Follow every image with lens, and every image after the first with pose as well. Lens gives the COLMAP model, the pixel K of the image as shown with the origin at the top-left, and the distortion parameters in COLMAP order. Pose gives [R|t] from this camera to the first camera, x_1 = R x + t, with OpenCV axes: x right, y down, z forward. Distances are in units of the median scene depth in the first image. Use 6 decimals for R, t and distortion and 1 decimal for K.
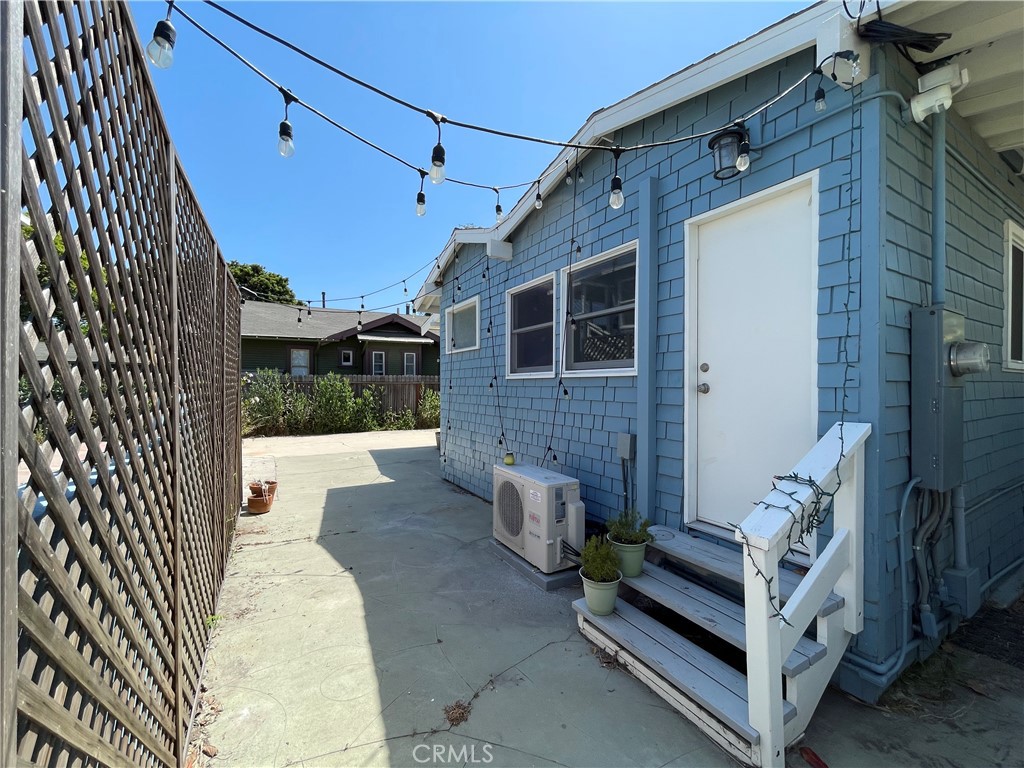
lens RADIAL K [[417.8, 0, 509.9], [0, 417.8, 390.5], [0, 0, 1]] dist [-0.001480, 0.000016]
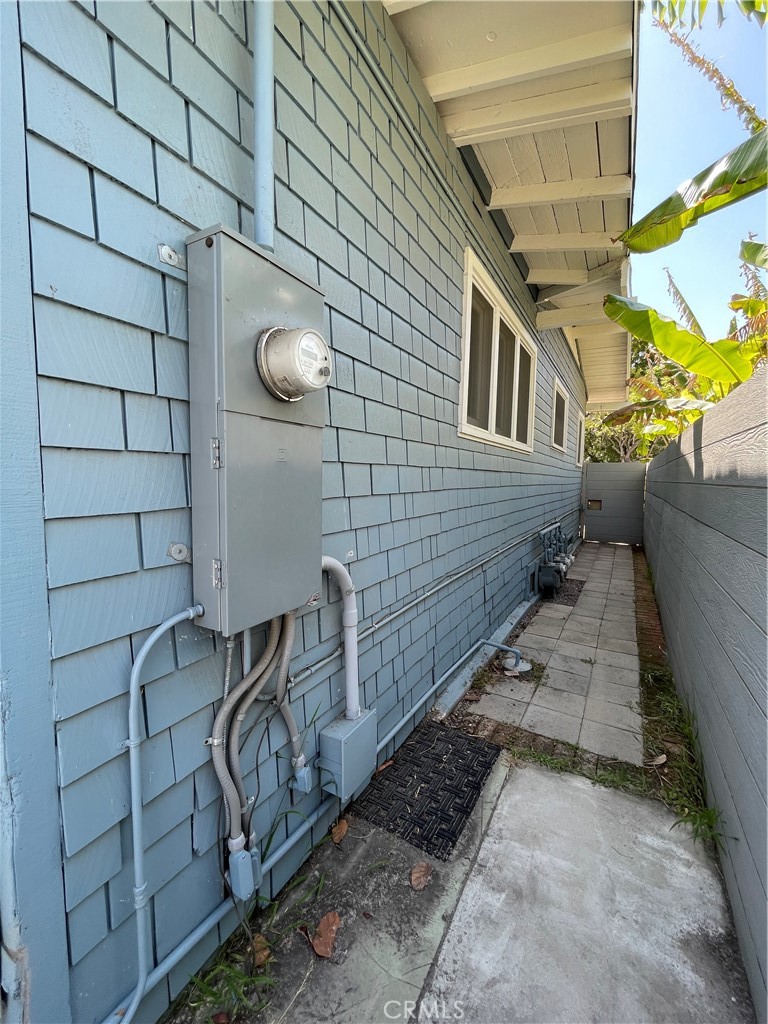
lens RADIAL K [[417.8, 0, 382.9], [0, 417.8, 510.0], [0, 0, 1]] dist [-0.001480, 0.000016]
pose [[0.870728, -0.023454, 0.491206, 0.746770], [-0.014712, 0.997172, 0.073693, 0.049547], [-0.491546, -0.071393, 0.867921, 0.396194]]
